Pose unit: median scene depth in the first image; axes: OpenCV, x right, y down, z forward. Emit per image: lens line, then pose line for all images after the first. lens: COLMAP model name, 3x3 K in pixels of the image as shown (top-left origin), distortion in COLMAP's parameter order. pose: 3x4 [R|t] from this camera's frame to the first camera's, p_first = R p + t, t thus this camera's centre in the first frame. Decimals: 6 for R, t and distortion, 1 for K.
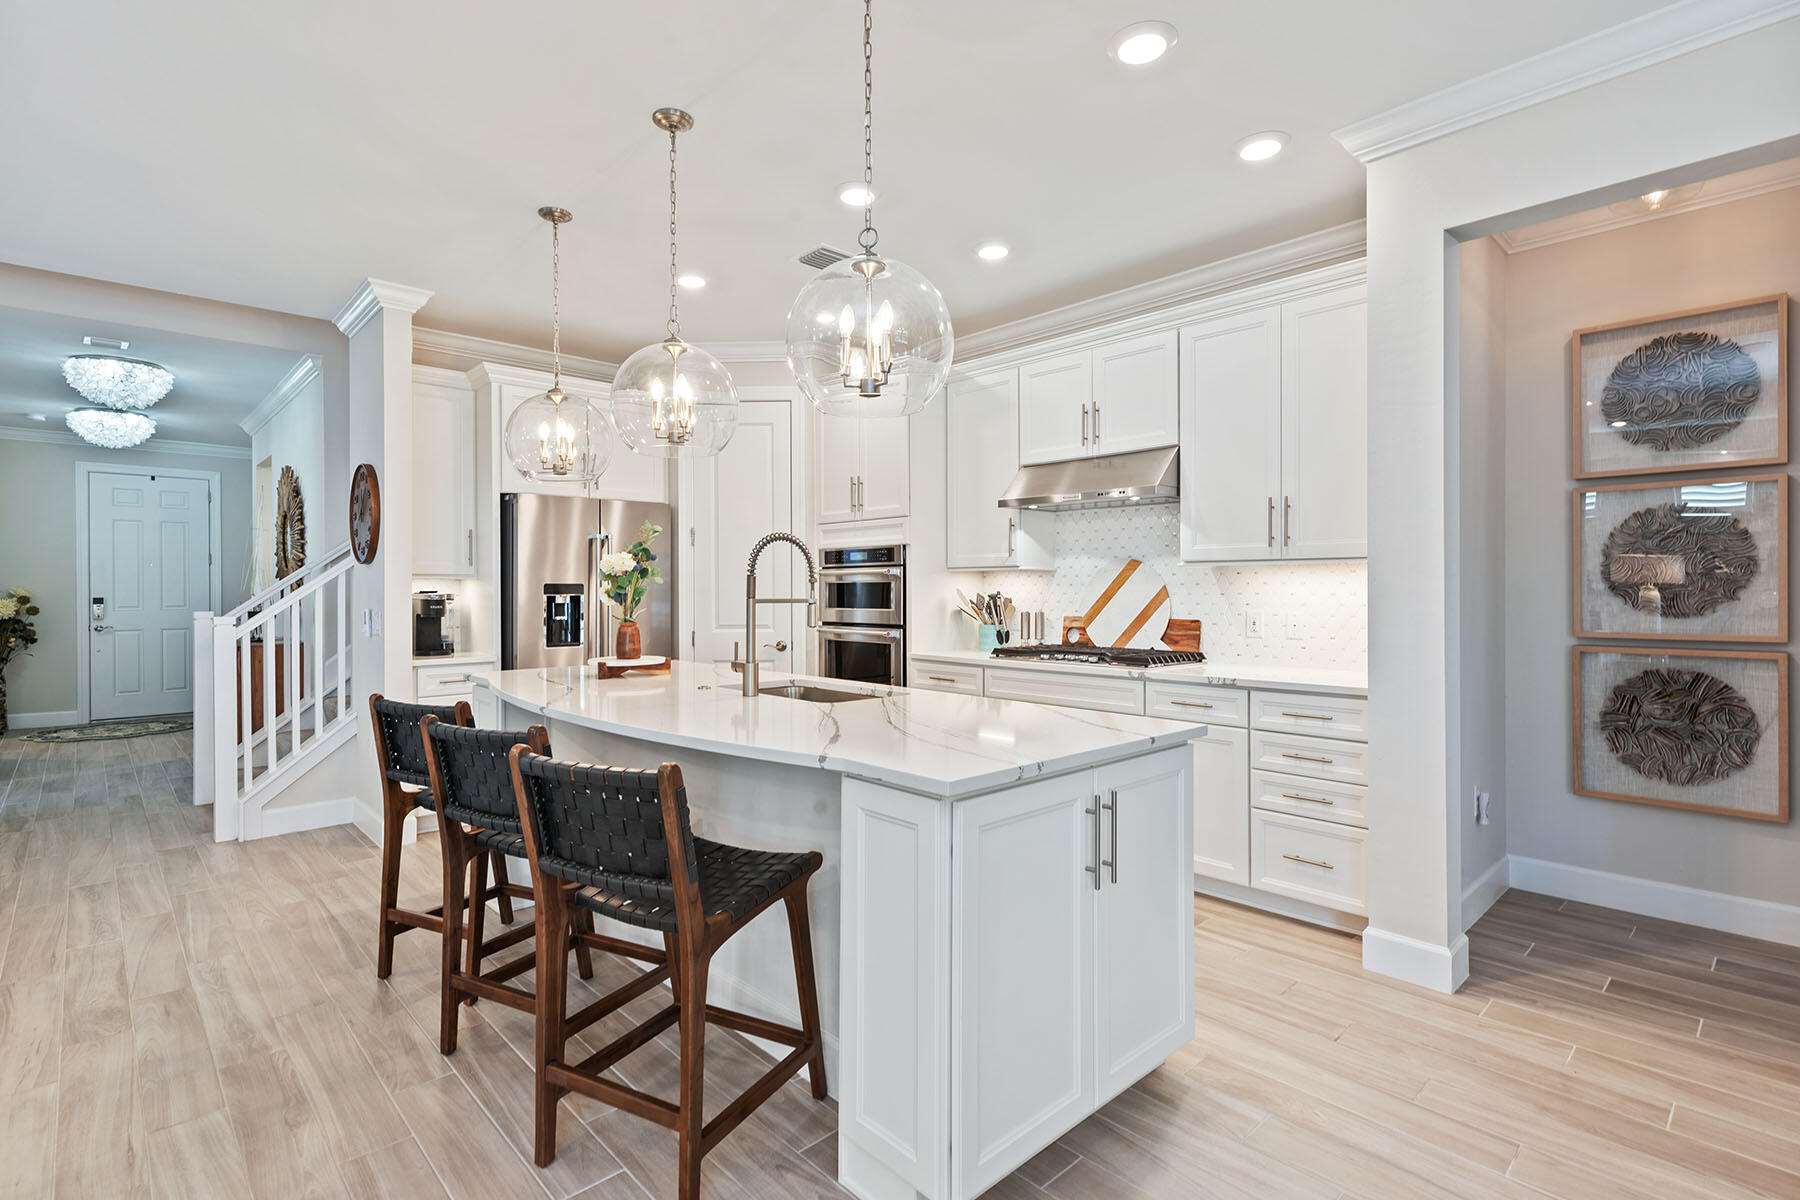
lens RADIAL K [[859.3, 0, 900.3], [0, 859.3, 590.0], [0, 0, 1]] dist [0.000652, 0.000308]
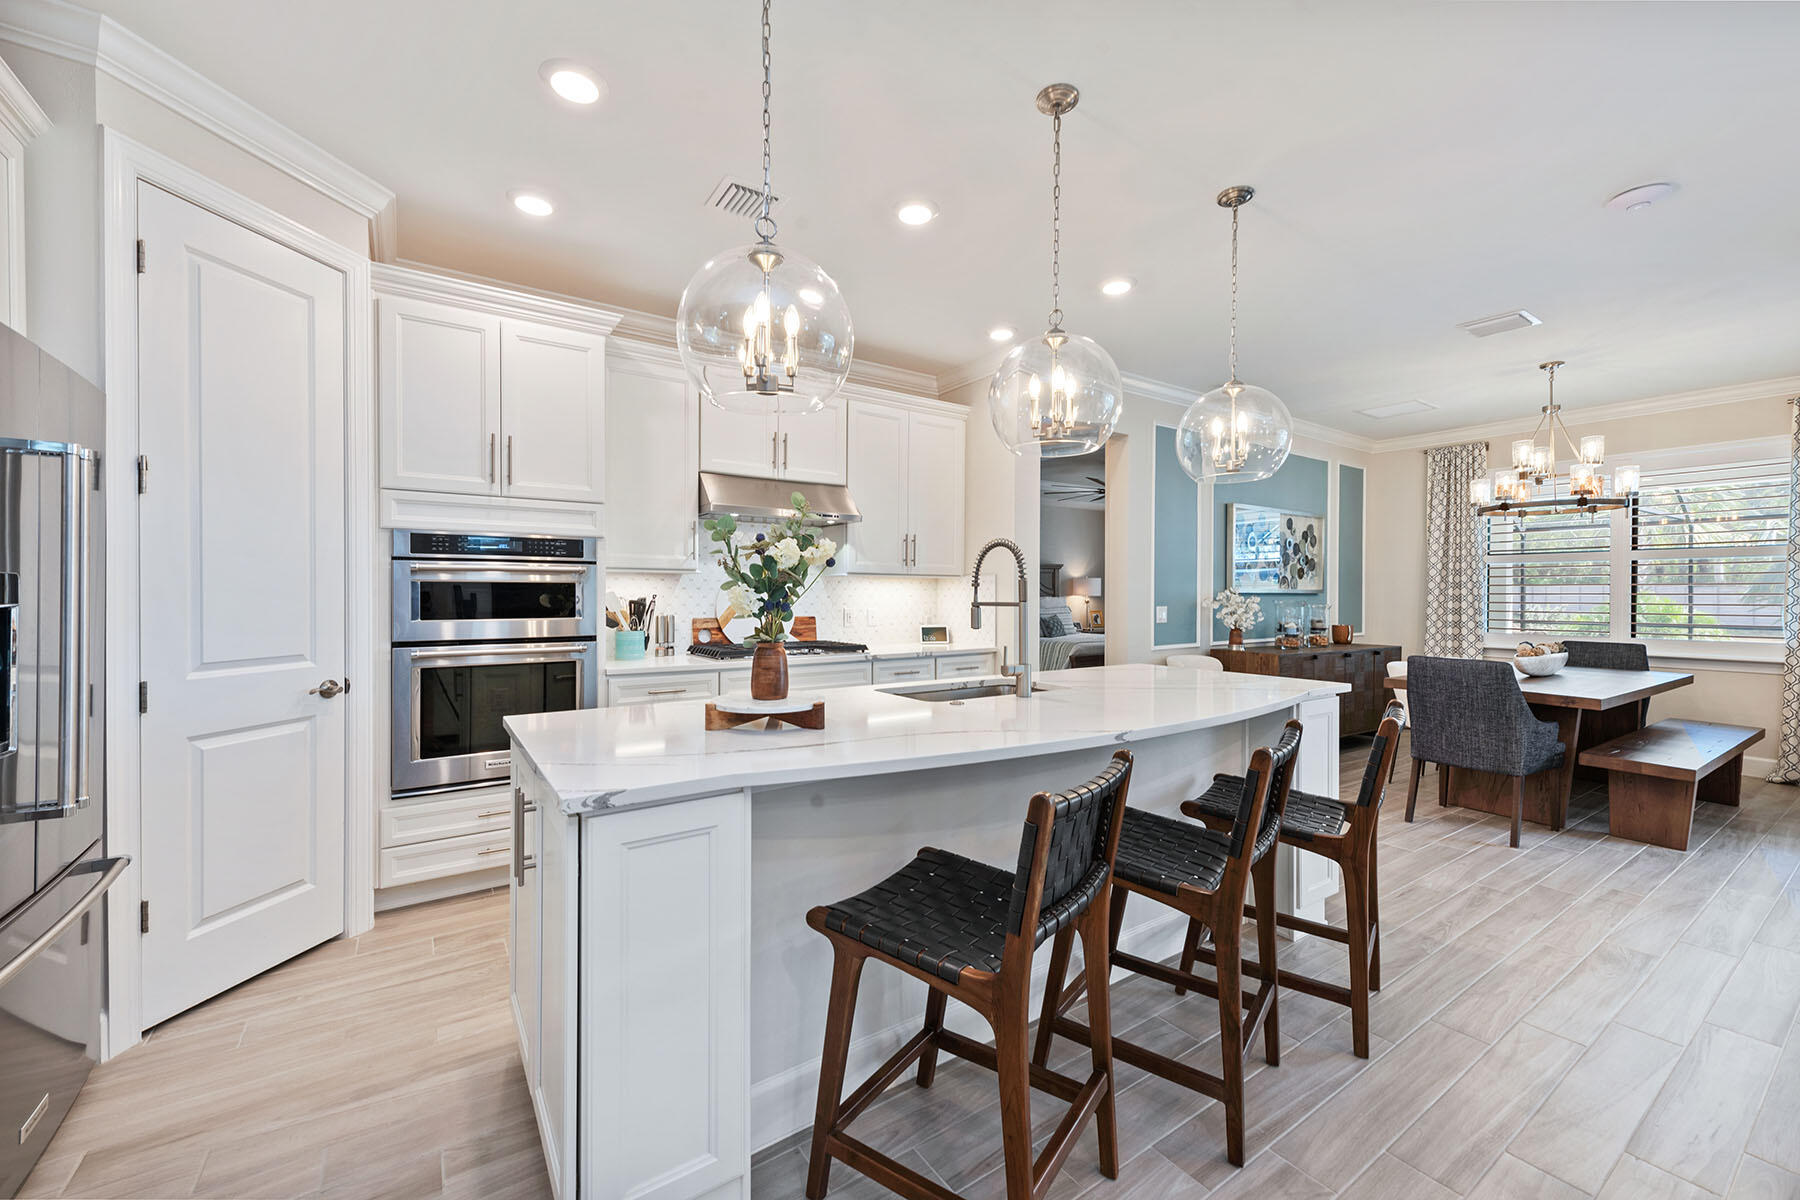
lens RADIAL K [[715.6, 0, 900.5], [0, 715.6, 598.0], [0, 0, 1]] dist [0.011559, -0.000629]
pose [[0.162654, -0.004448, 0.986673, -0.658618], [-0.001262, 0.999988, 0.004717, 0.000891], [-0.986682, -0.002012, 0.162646, 0.634374]]
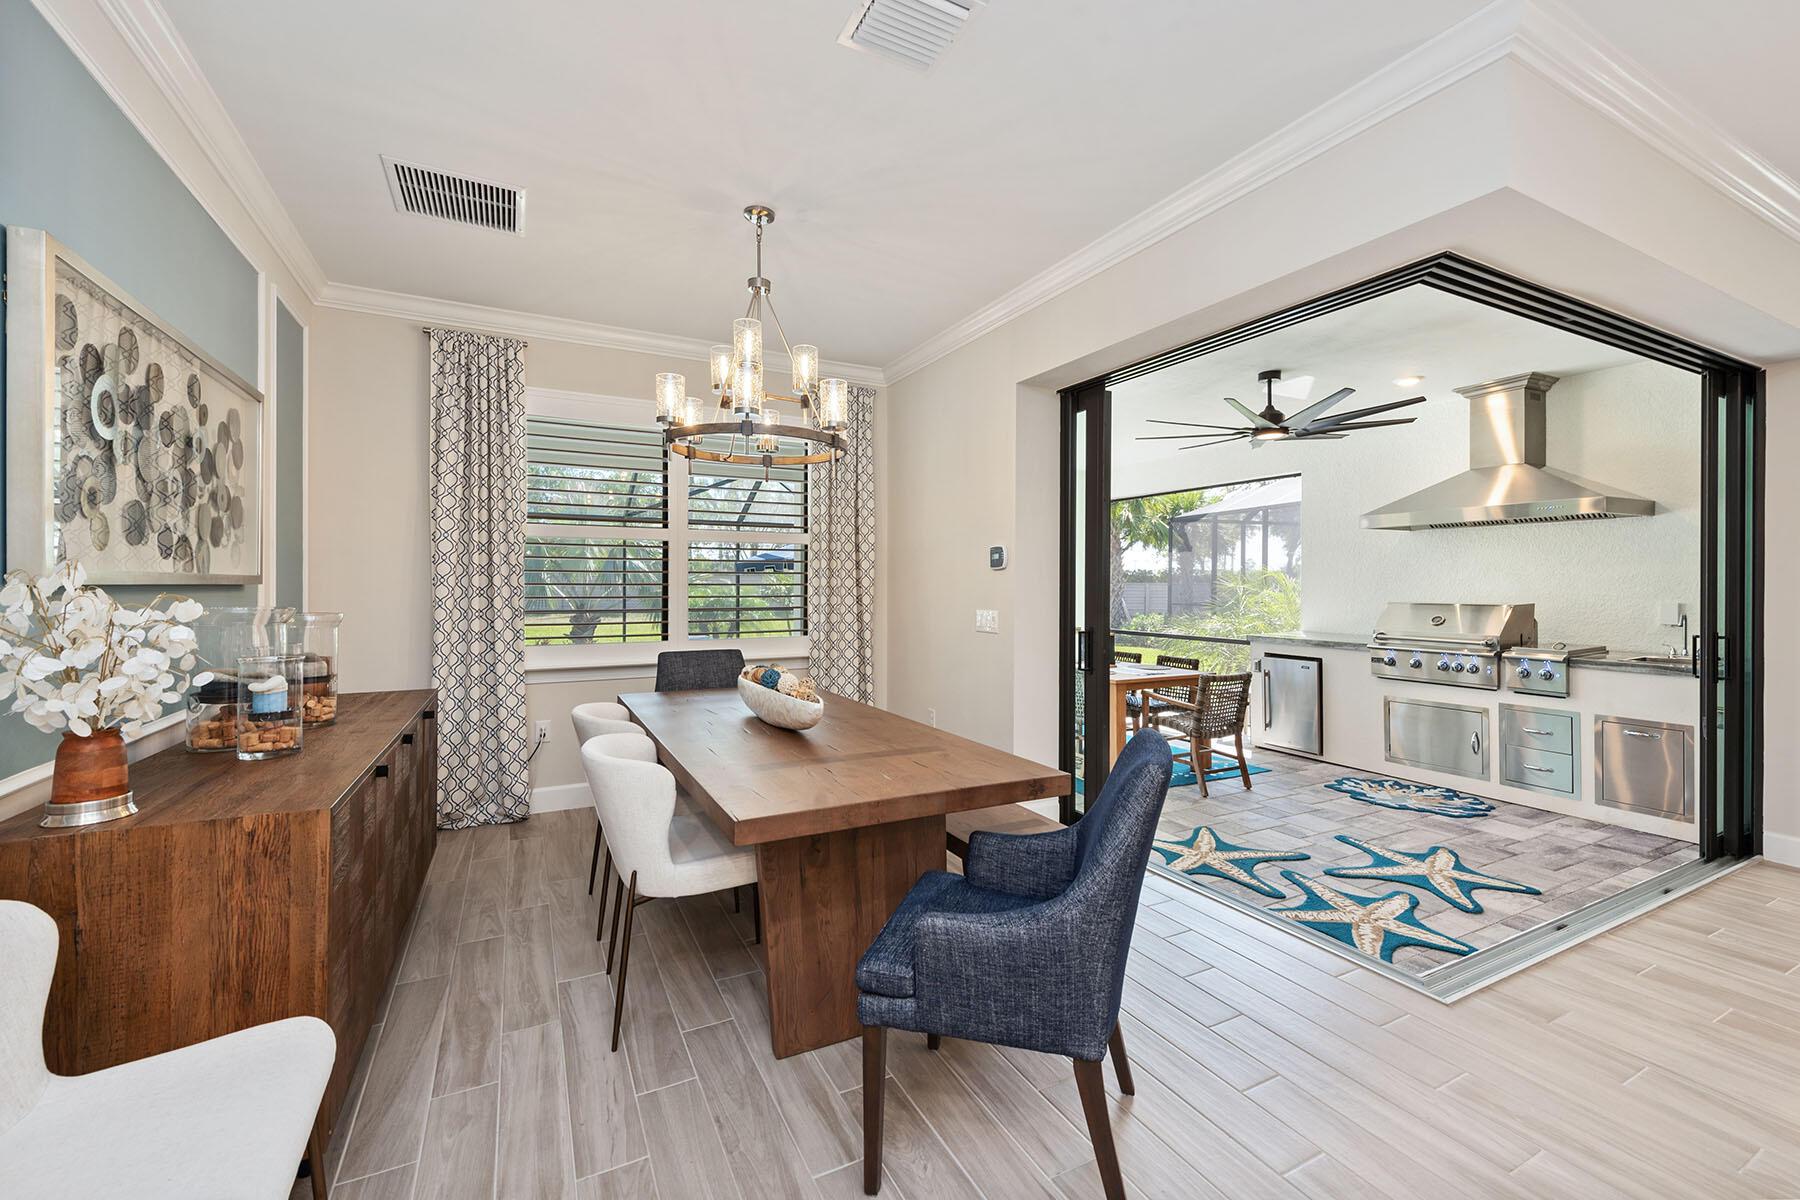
lens RADIAL K [[739.5, 0, 898.2], [0, 739.5, 585.8], [0, 0, 1]] dist [0.014444, 0.000029]
pose [[-0.958065, -0.000403, 0.286551, 0.232475], [0.001035, 0.999988, 0.004866, -0.004130], [-0.286549, 0.004959, -0.958053, 0.471468]]
